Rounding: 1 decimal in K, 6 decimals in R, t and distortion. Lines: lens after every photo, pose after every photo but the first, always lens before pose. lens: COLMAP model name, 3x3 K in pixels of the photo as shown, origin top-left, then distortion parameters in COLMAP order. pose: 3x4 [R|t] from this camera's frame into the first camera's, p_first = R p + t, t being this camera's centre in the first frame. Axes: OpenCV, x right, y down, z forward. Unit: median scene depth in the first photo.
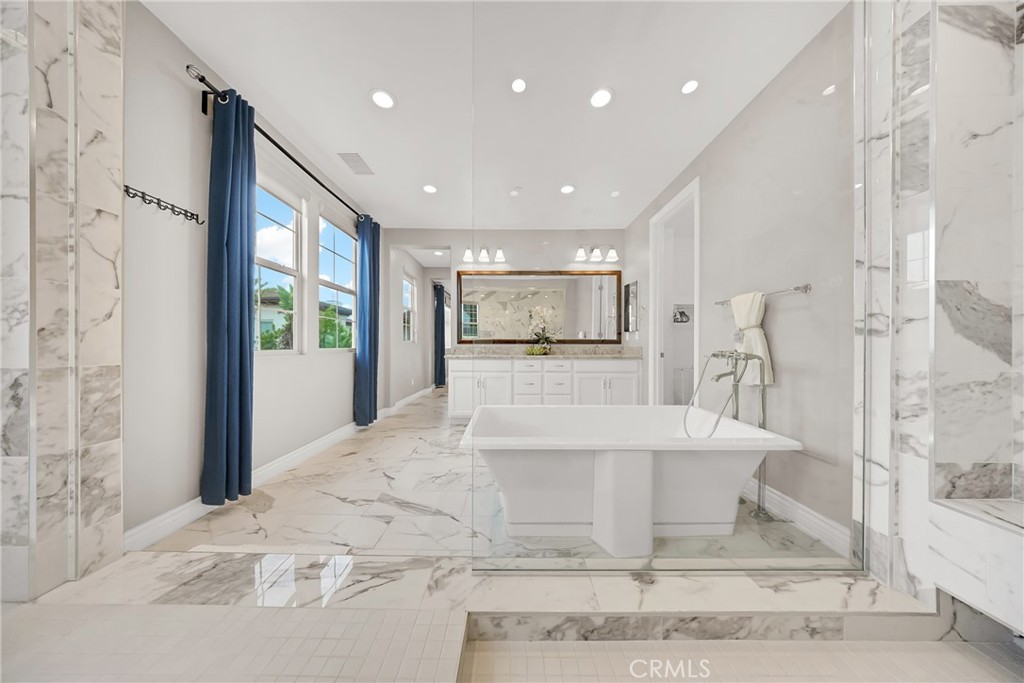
lens RADIAL K [[299.1, 0, 520.3], [0, 299.1, 348.3], [0, 0, 1]] dist [-0.000562, -0.000156]
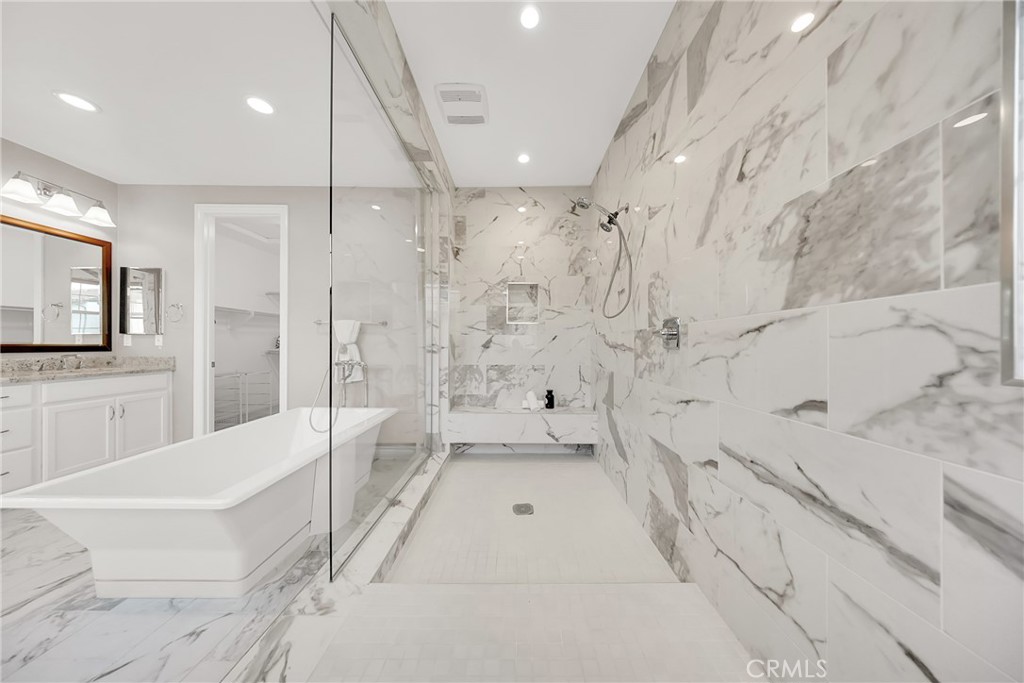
lens RADIAL K [[299.1, 0, 509.9], [0, 299.1, 342.8], [0, 0, 1]] dist [-0.000562, -0.000156]
pose [[0.025223, 0.005520, 0.999667, -0.795220], [0.000700, 0.999984, -0.005539, -0.073815], [-0.999682, 0.000839, 0.025219, 0.203761]]
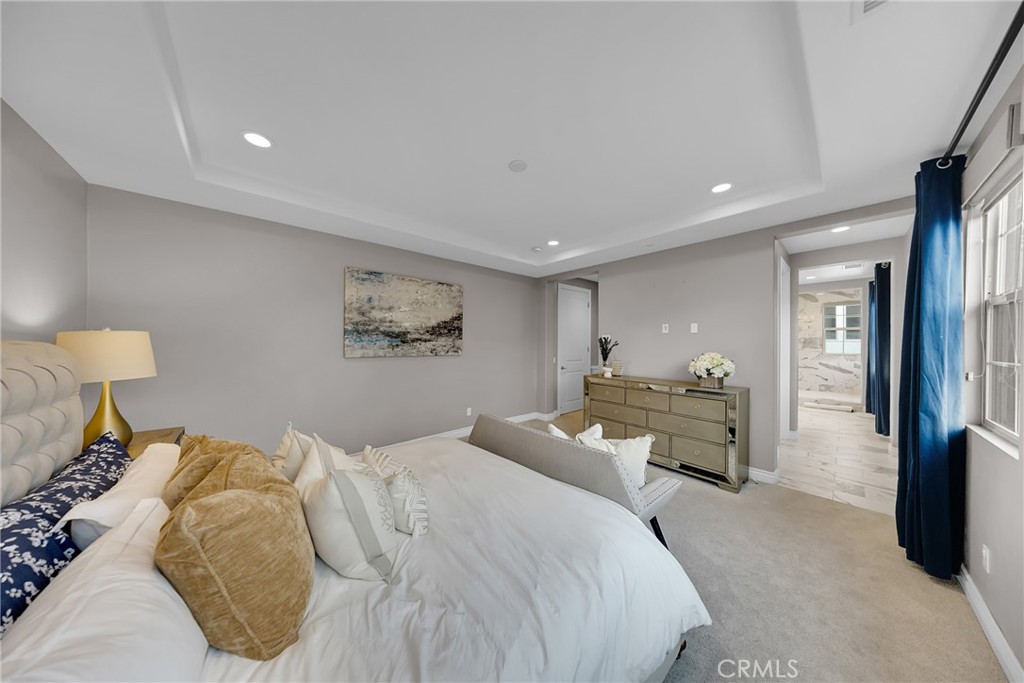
lens RADIAL K [[299.1, 0, 510.0], [0, 299.1, 340.5], [0, 0, 1]] dist [-0.000562, -0.000156]
pose [[-0.643791, 0.010757, 0.765126, -0.919749], [0.004072, 0.999935, -0.010632, -0.215243], [-0.765191, -0.003729, -0.643793, 5.852651]]
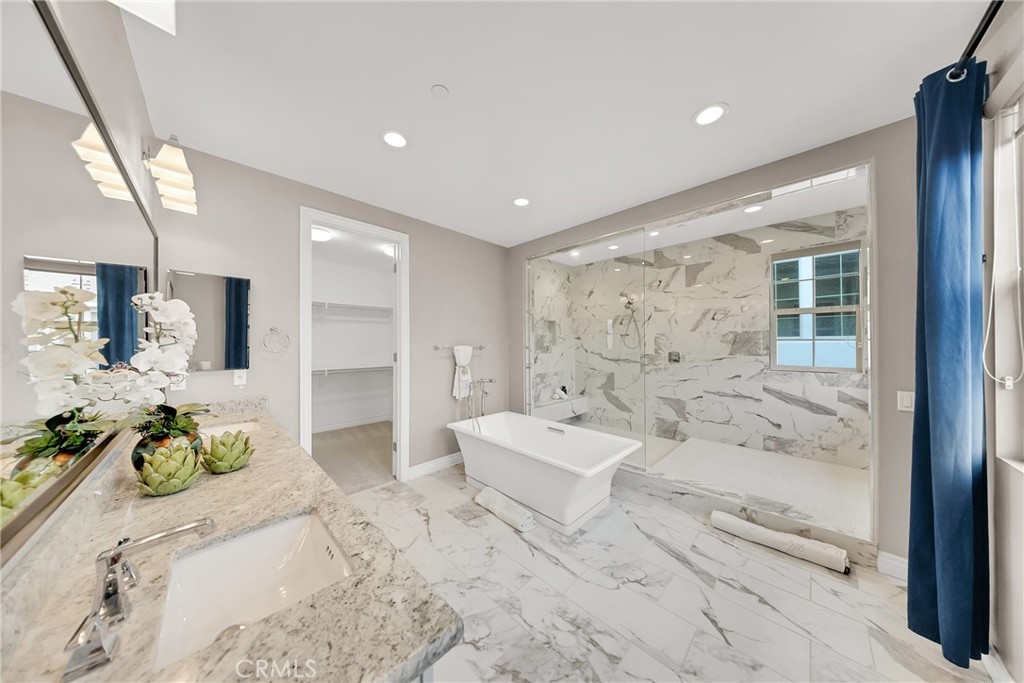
lens RADIAL K [[299.1, 0, 507.2], [0, 299.1, 341.4], [0, 0, 1]] dist [-0.000562, -0.000156]
pose [[-0.674706, 0.008695, 0.738035, -0.806561], [0.010019, 0.999946, -0.002621, -0.234284], [-0.738018, 0.005626, -0.674757, 2.293207]]
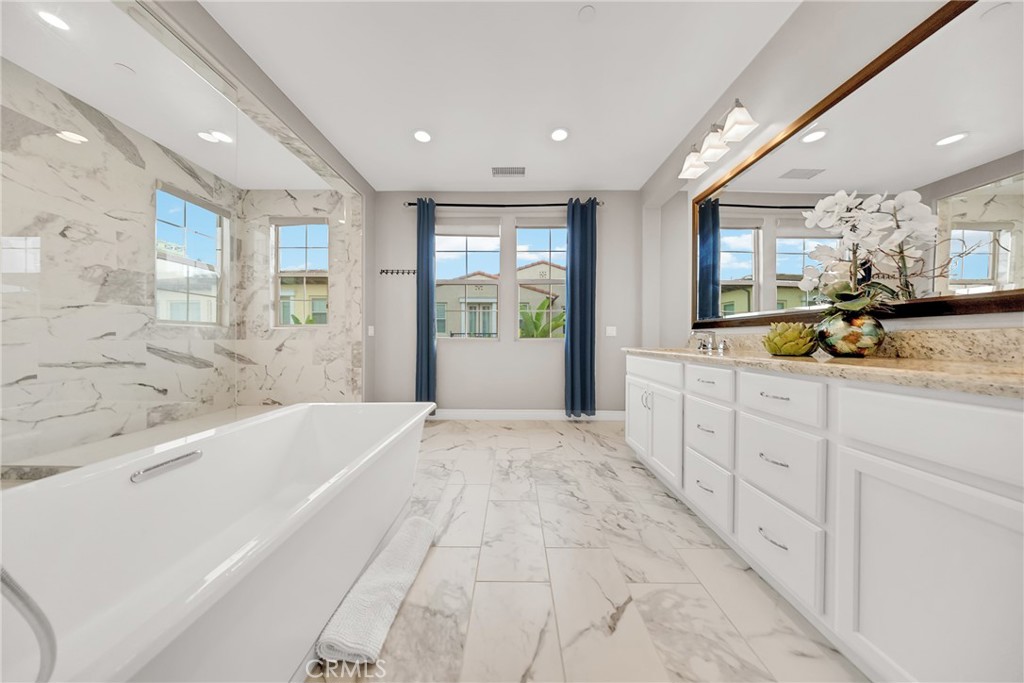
lens RADIAL K [[299.1, 0, 512.5], [0, 299.1, 343.3], [0, 0, 1]] dist [-0.000562, -0.000156]
pose [[-0.039948, 0.011209, -0.999139, 0.905721], [-0.011832, 0.999862, 0.011690, 0.016034], [0.999132, 0.012289, -0.039810, 1.651651]]
